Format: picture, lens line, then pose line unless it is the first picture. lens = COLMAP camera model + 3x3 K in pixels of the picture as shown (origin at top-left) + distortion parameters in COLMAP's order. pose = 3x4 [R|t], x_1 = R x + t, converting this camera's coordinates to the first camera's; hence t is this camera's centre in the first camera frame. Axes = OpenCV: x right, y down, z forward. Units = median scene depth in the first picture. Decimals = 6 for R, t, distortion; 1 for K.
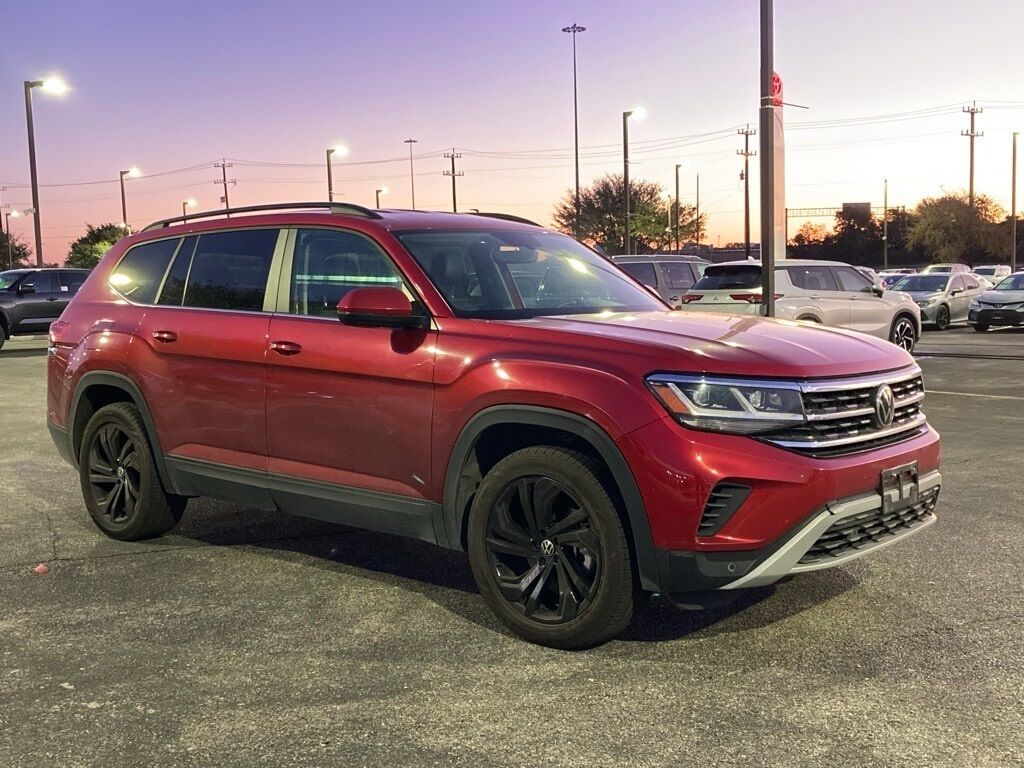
lens RADIAL K [[1138.6, 0, 528.5], [0, 1138.6, 396.9], [0, 0, 1]] dist [0.016410, 0.000000]
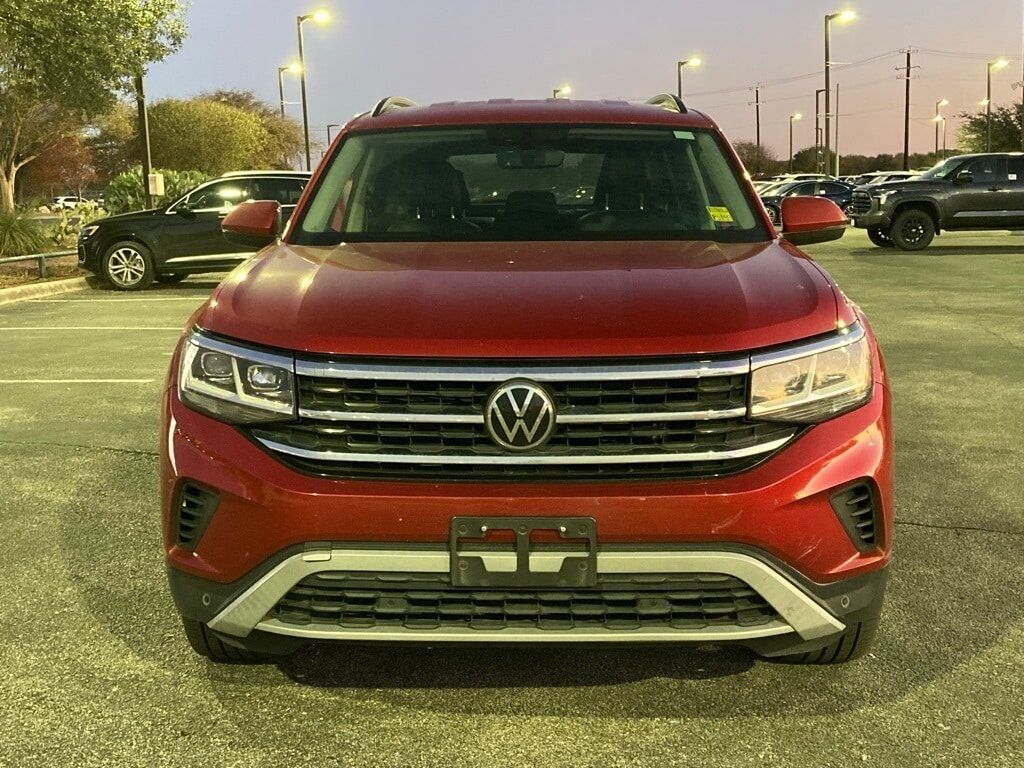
lens RADIAL K [[1310.8, 0, 513.1], [0, 1310.8, 381.1], [0, 0, 1]] dist [0.011226, 0.000000]
pose [[0.620558, 0.118465, -0.775161, 1.014399], [-0.068370, 0.992932, 0.097012, -0.092616], [0.781175, -0.007204, 0.624271, 0.675867]]
